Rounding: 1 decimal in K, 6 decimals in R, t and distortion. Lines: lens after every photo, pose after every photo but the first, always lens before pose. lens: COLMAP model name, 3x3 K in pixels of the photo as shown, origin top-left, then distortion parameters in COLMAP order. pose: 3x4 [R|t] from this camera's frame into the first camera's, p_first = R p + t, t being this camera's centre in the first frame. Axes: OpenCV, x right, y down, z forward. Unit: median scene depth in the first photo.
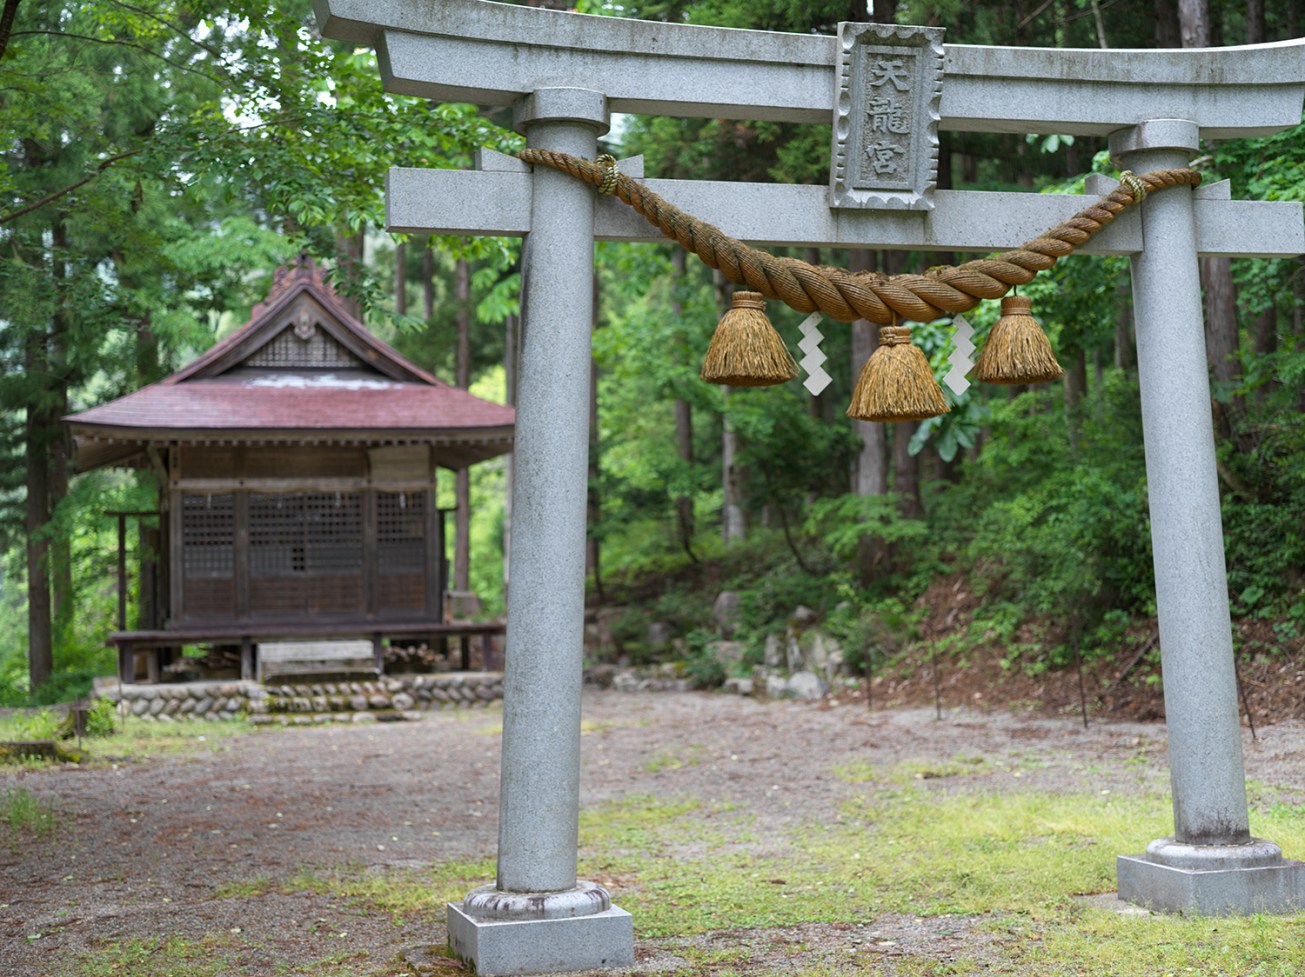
lens RADIAL K [[1877.5, 0, 652.5], [0, 1877.5, 488.5], [0, 0, 1]] dist [-0.006199, 0.025654]
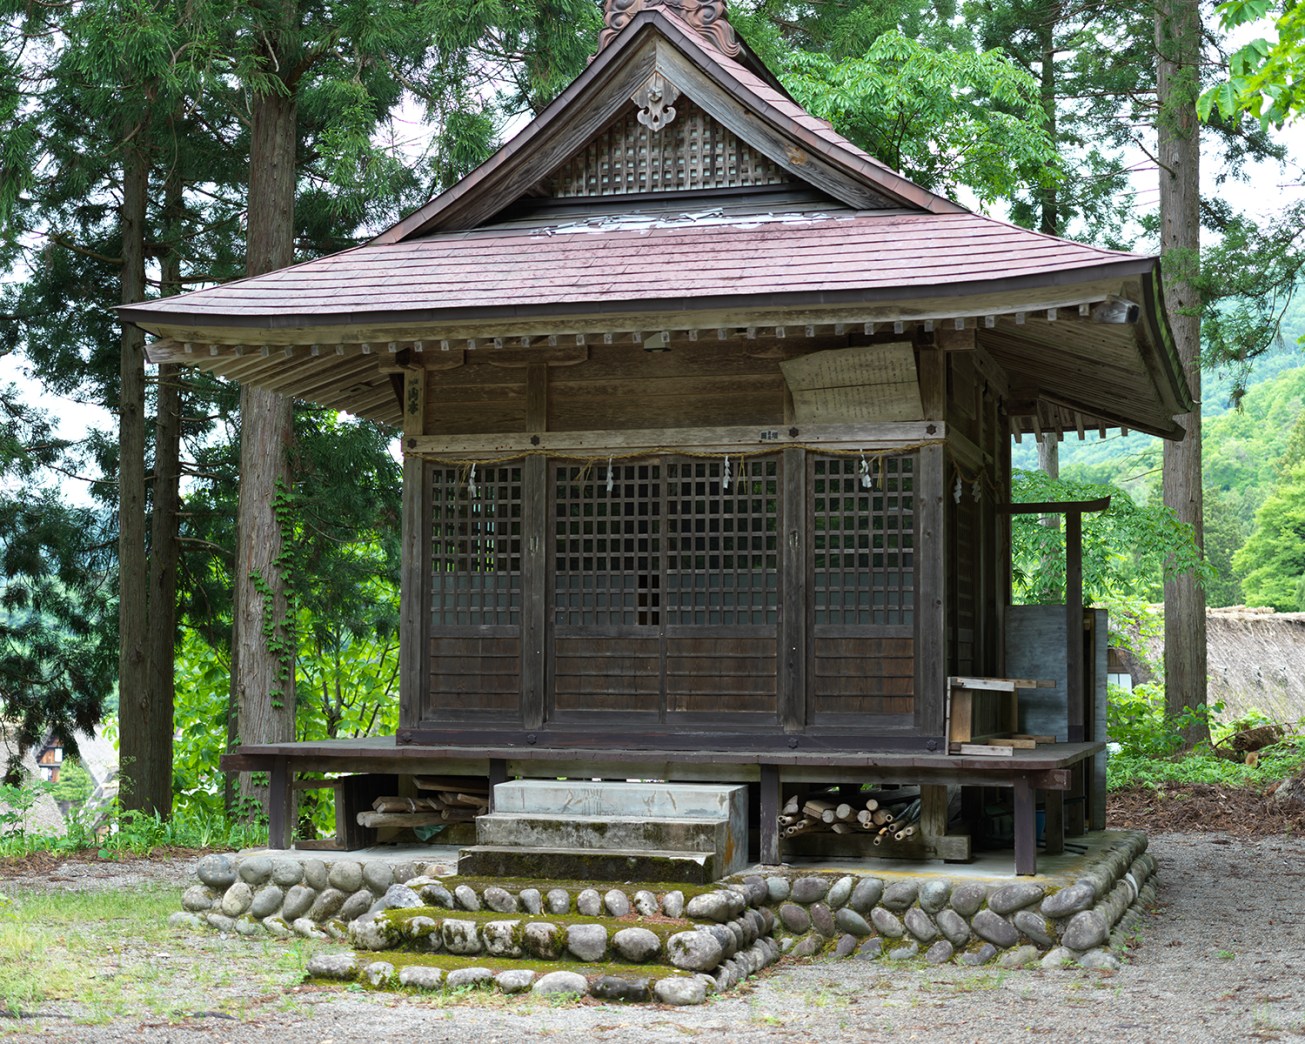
lens RADIAL K [[2058.7, 0, 655.0], [0, 2058.7, 490.5], [0, 0, 1]] dist [-0.028812, -0.023644]
pose [[0.838344, -0.019684, -0.544786, 0.095529], [0.001975, 0.999451, -0.033073, 0.027604], [0.545138, 0.026650, 0.837923, 0.574213]]
